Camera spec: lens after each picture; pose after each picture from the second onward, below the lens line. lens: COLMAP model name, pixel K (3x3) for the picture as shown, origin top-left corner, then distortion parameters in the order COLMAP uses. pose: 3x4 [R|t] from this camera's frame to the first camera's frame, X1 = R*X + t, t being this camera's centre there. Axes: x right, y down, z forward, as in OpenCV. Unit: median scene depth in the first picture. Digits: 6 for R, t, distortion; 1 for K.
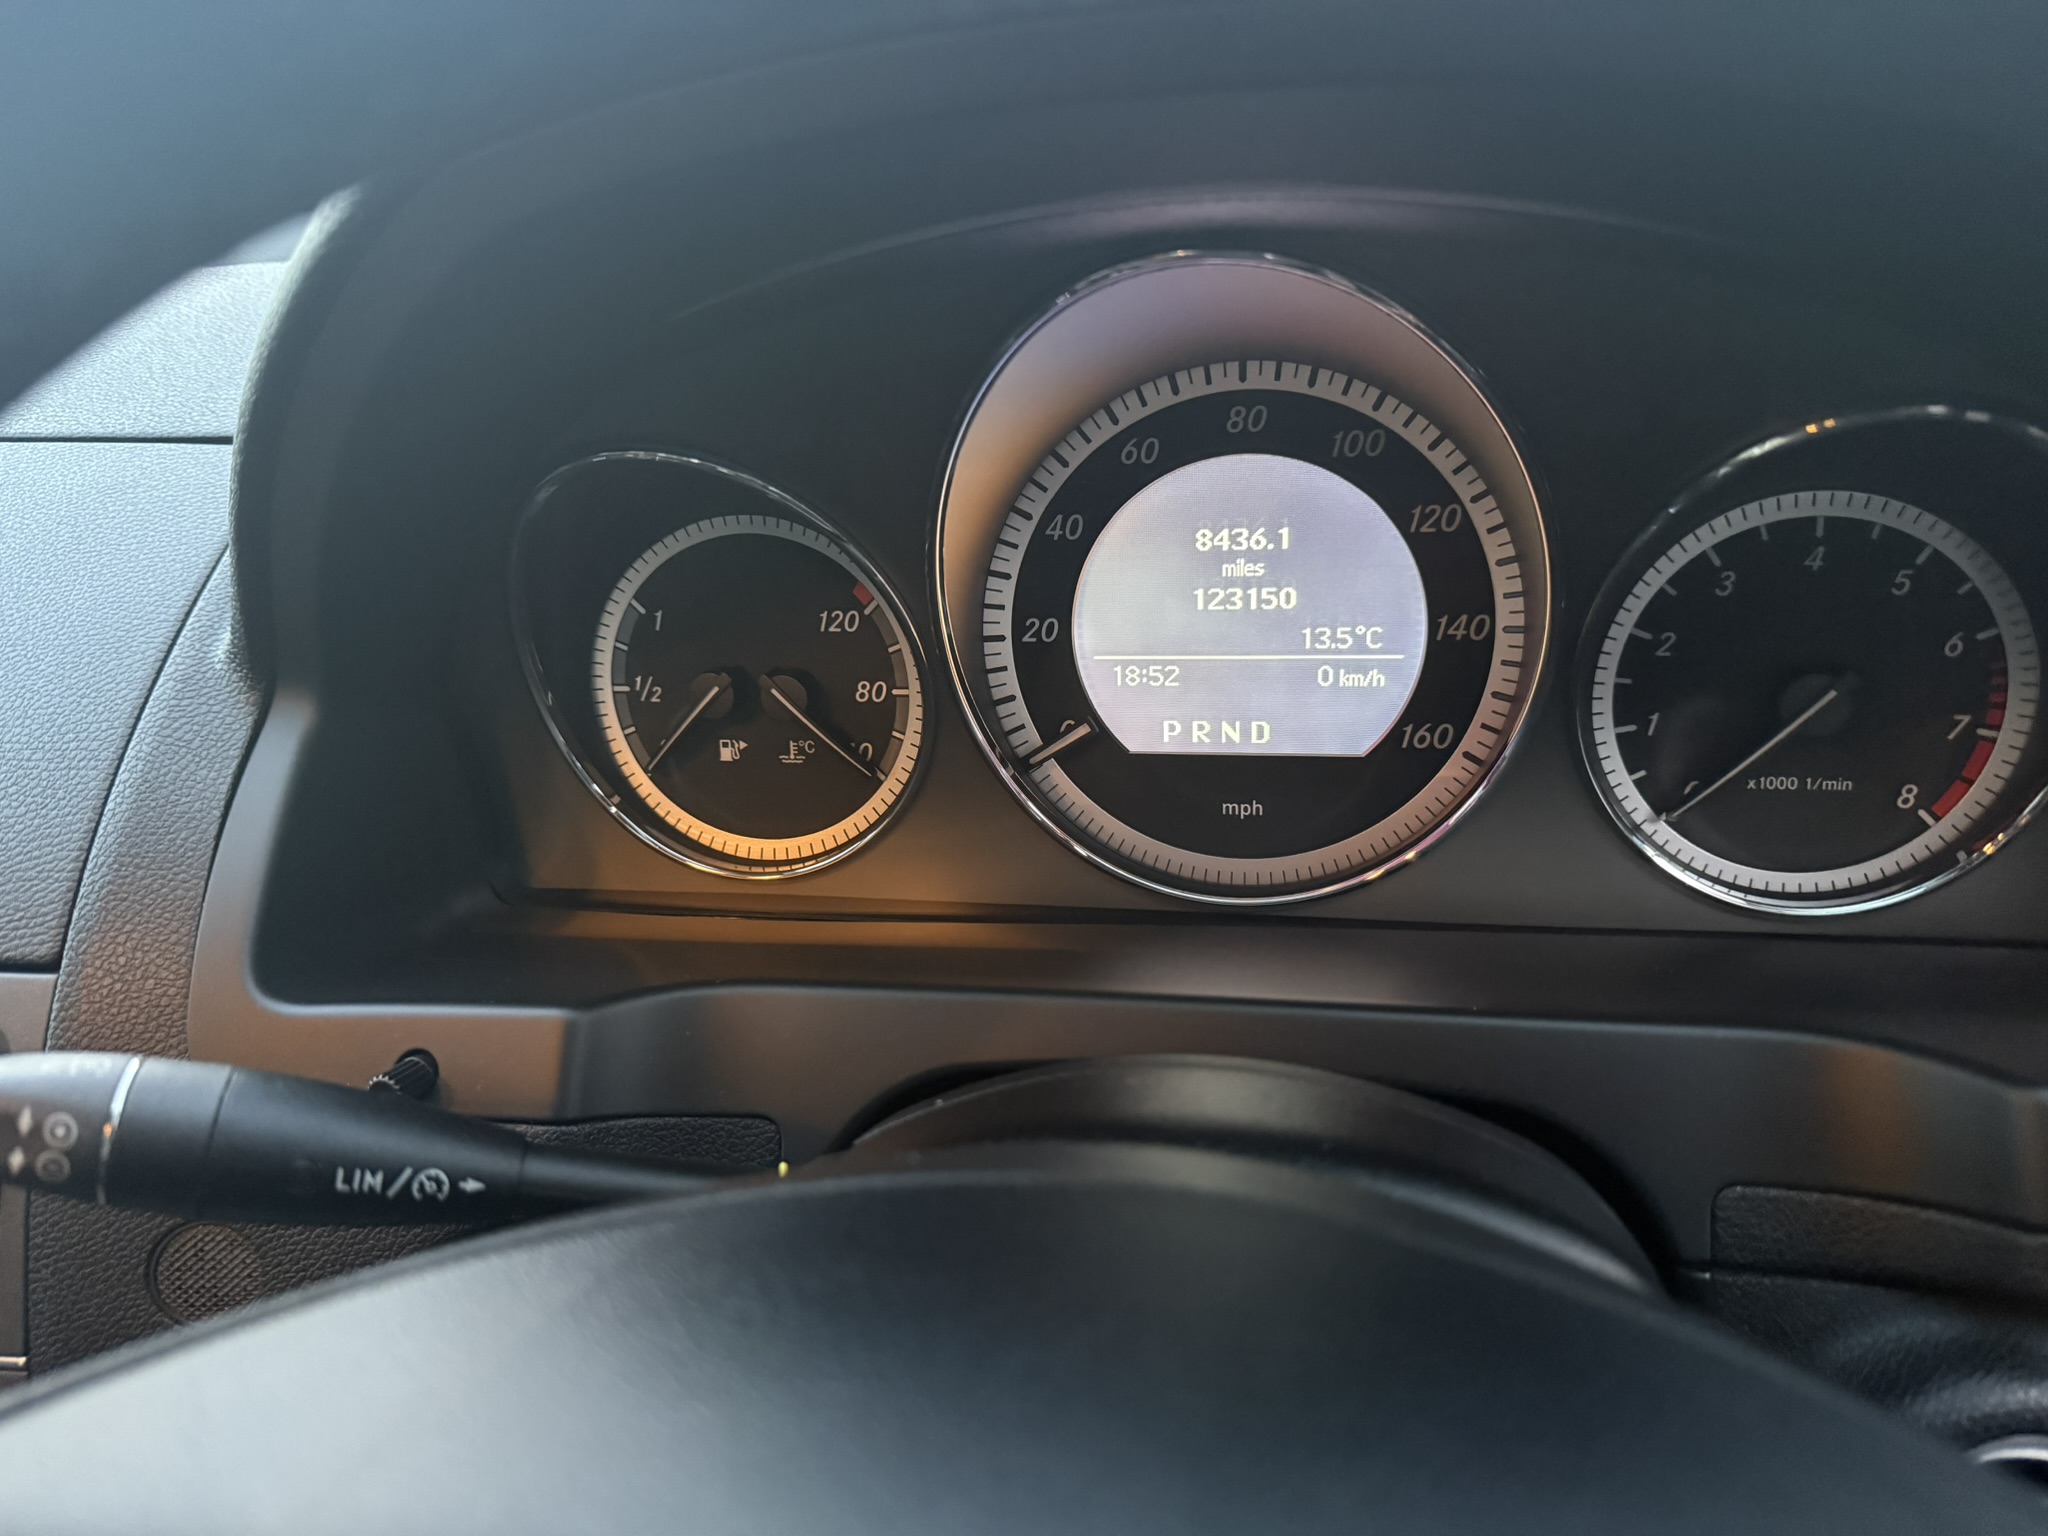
lens RADIAL K [[1455.5, 0, 1029.8], [0, 1455.5, 769.0], [0, 0, 1]] dist [0.003219, -0.012061]
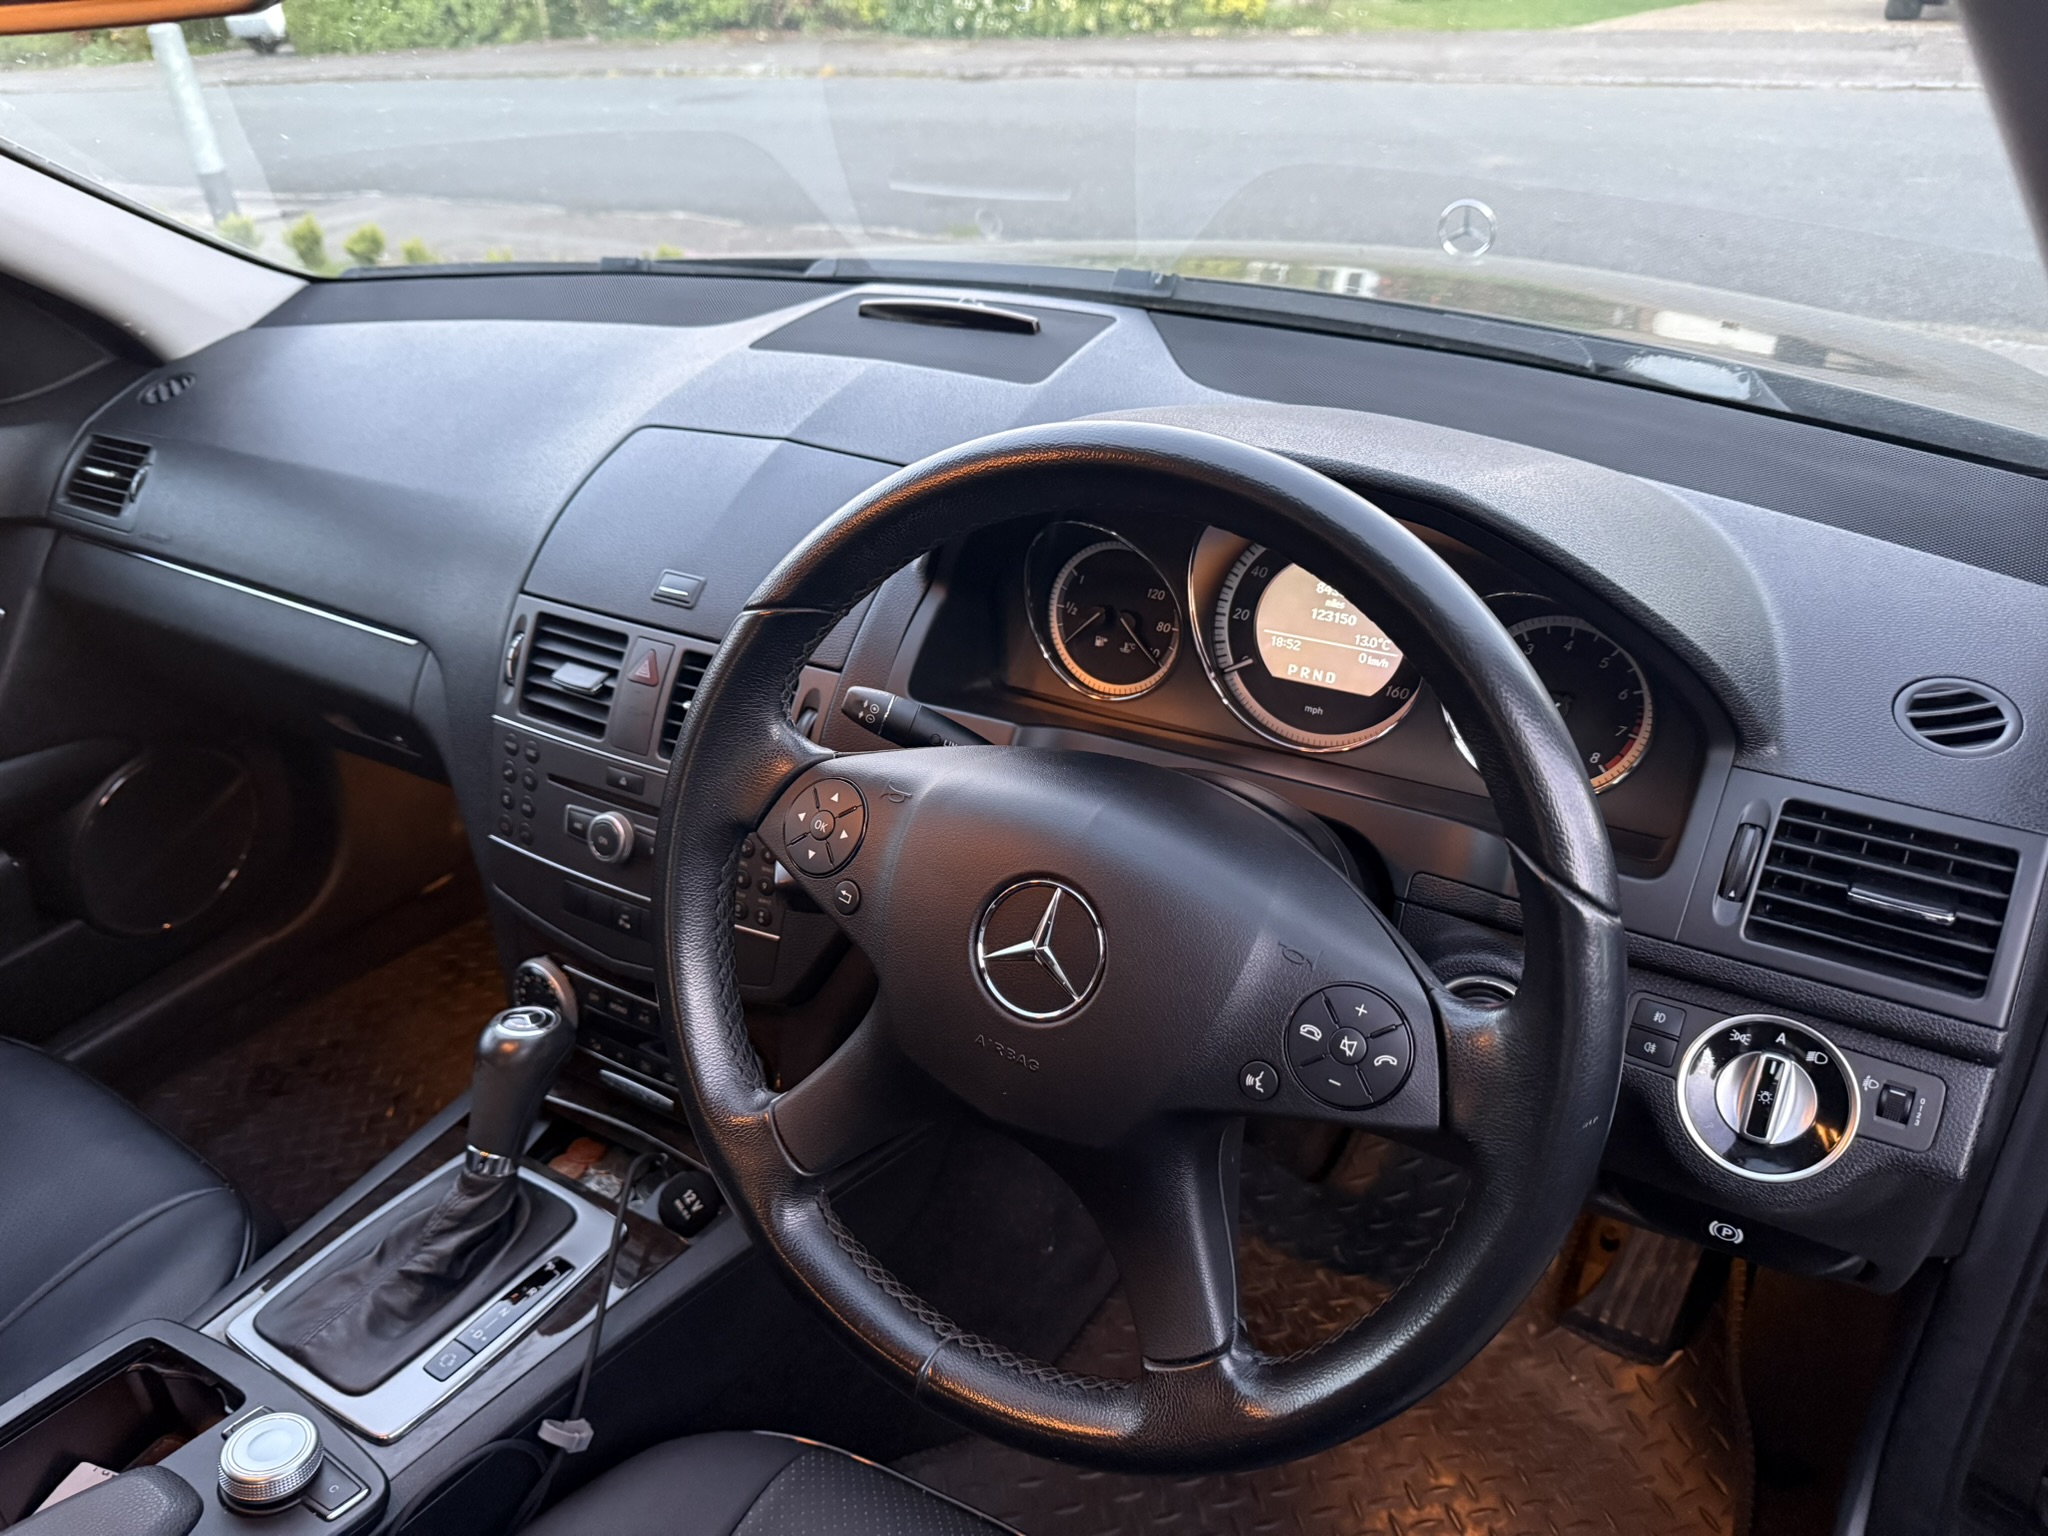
lens RADIAL K [[1455.5, 0, 1010.8], [0, 1455.5, 760.9], [0, 0, 1]] dist [0.003219, -0.012061]
pose [[0.933147, 0.210596, -0.291351, 0.375443], [-0.197967, 0.977522, 0.072522, 0.033672], [0.300075, -0.009996, 0.953863, -1.247533]]
